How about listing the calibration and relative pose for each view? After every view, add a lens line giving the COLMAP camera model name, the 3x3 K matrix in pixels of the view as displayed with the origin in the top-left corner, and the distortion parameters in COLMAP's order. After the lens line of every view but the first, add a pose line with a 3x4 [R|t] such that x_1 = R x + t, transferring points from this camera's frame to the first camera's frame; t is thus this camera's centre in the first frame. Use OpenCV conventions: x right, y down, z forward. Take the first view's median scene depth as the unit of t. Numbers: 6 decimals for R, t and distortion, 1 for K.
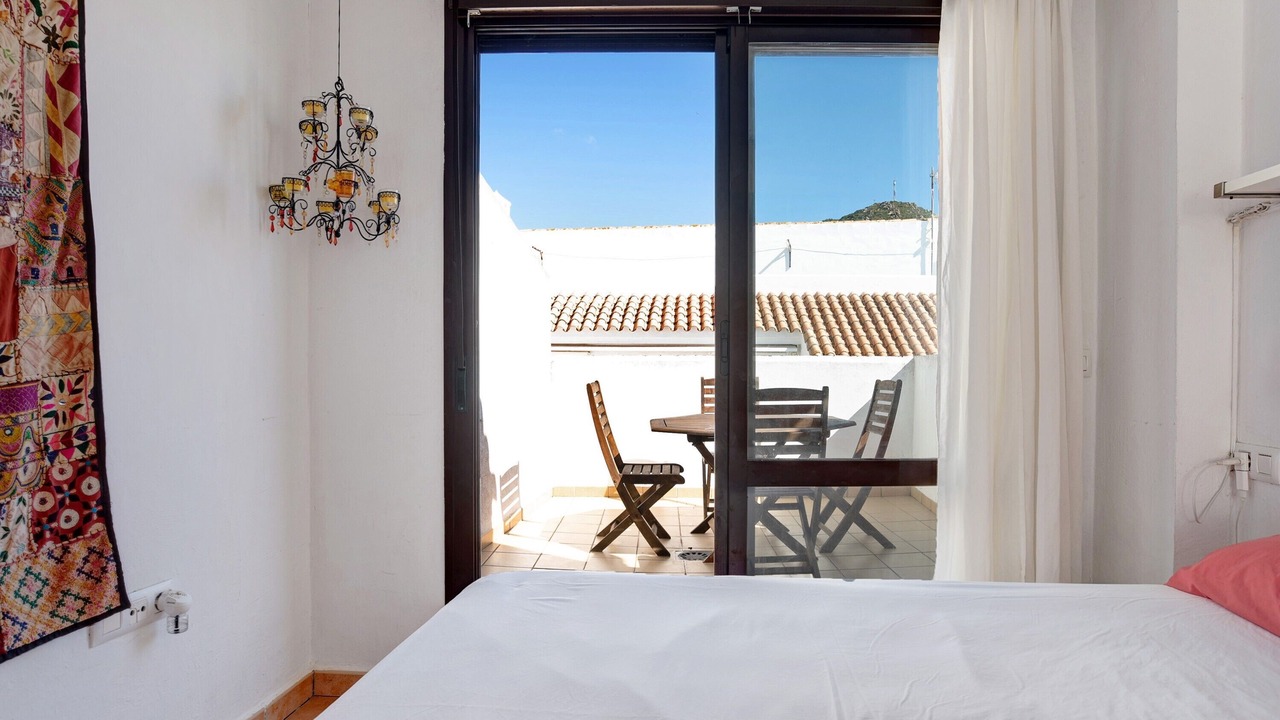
lens RADIAL K [[743.8, 0, 642.3], [0, 743.8, 367.8], [0, 0, 1]] dist [-0.045802, 0.025658]
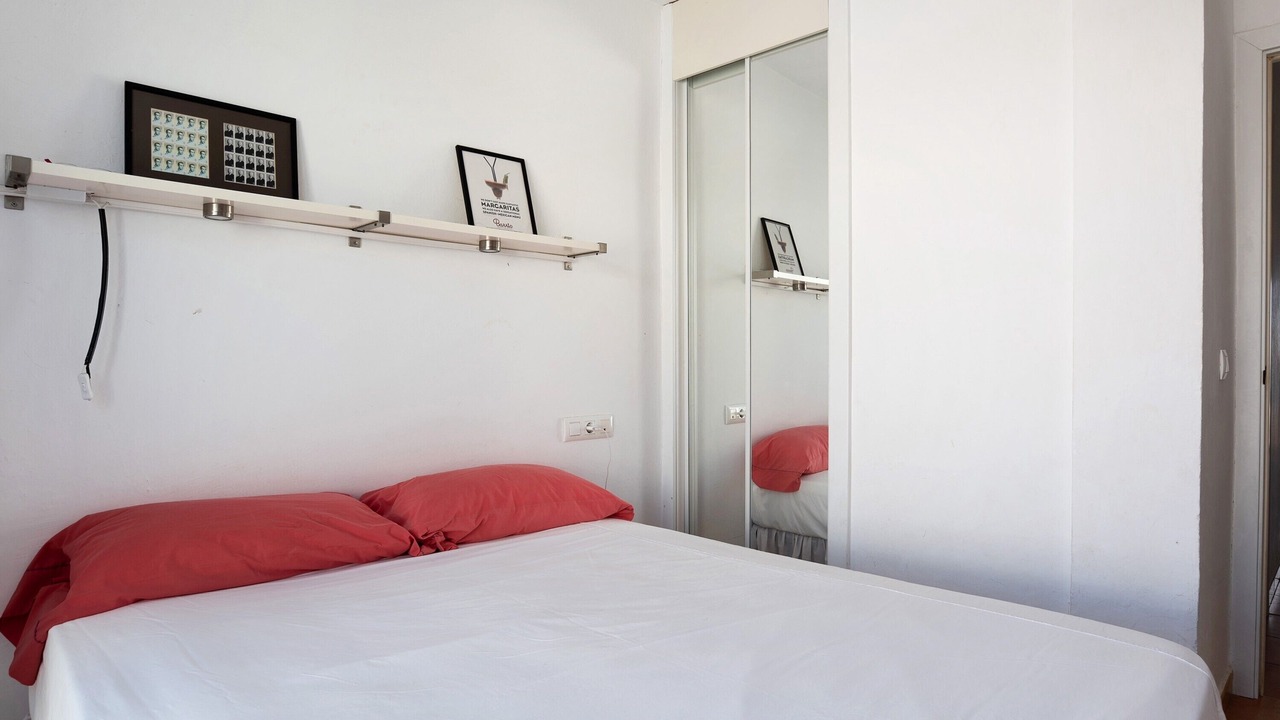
lens RADIAL K [[743.8, 0, 642.3], [0, 743.8, 367.8], [0, 0, 1]] dist [-0.045802, 0.025658]
pose [[-0.750655, -0.002717, 0.660689, -0.055013], [0.003746, 0.999958, 0.008369, -0.000709], [-0.660684, 0.008757, -0.750613, 0.182877]]
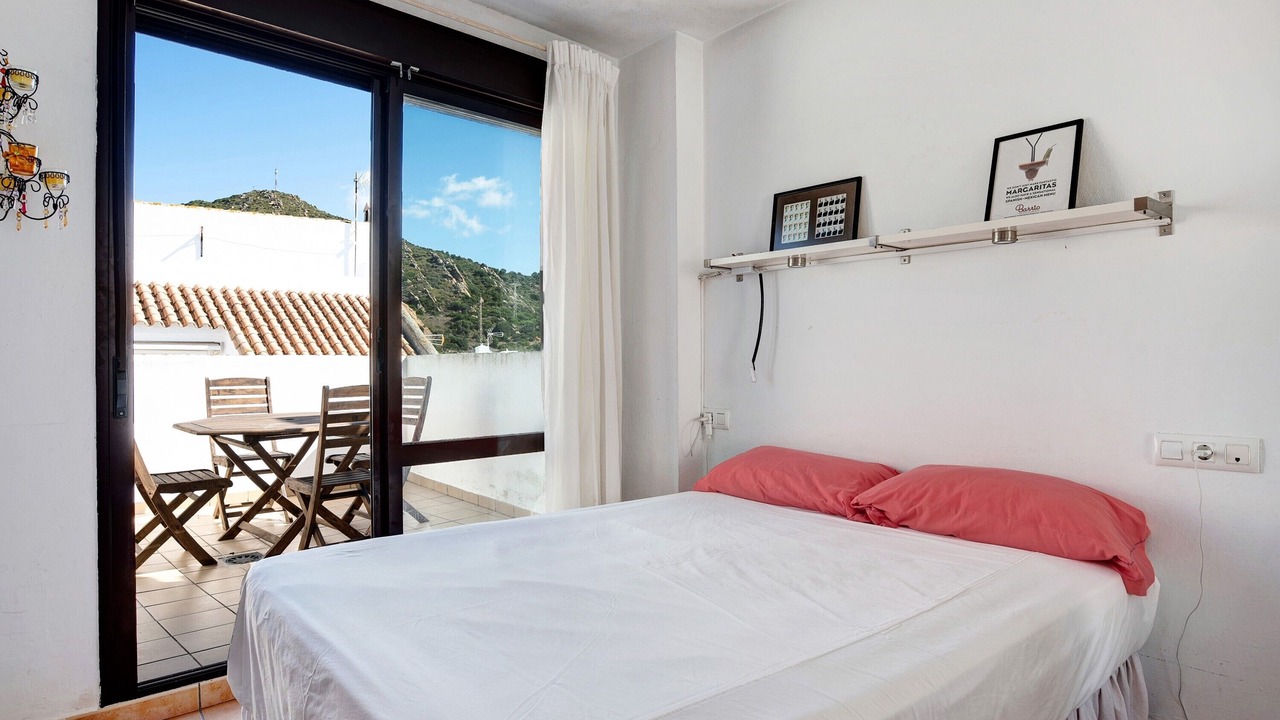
lens RADIAL K [[743.8, 0, 642.3], [0, 743.8, 367.8], [0, 0, 1]] dist [-0.045802, 0.025658]
pose [[0.706490, -0.007871, 0.707679, -0.093073], [0.006833, 0.999967, 0.004300, -0.000154], [-0.707690, 0.001798, 0.706521, -0.024010]]
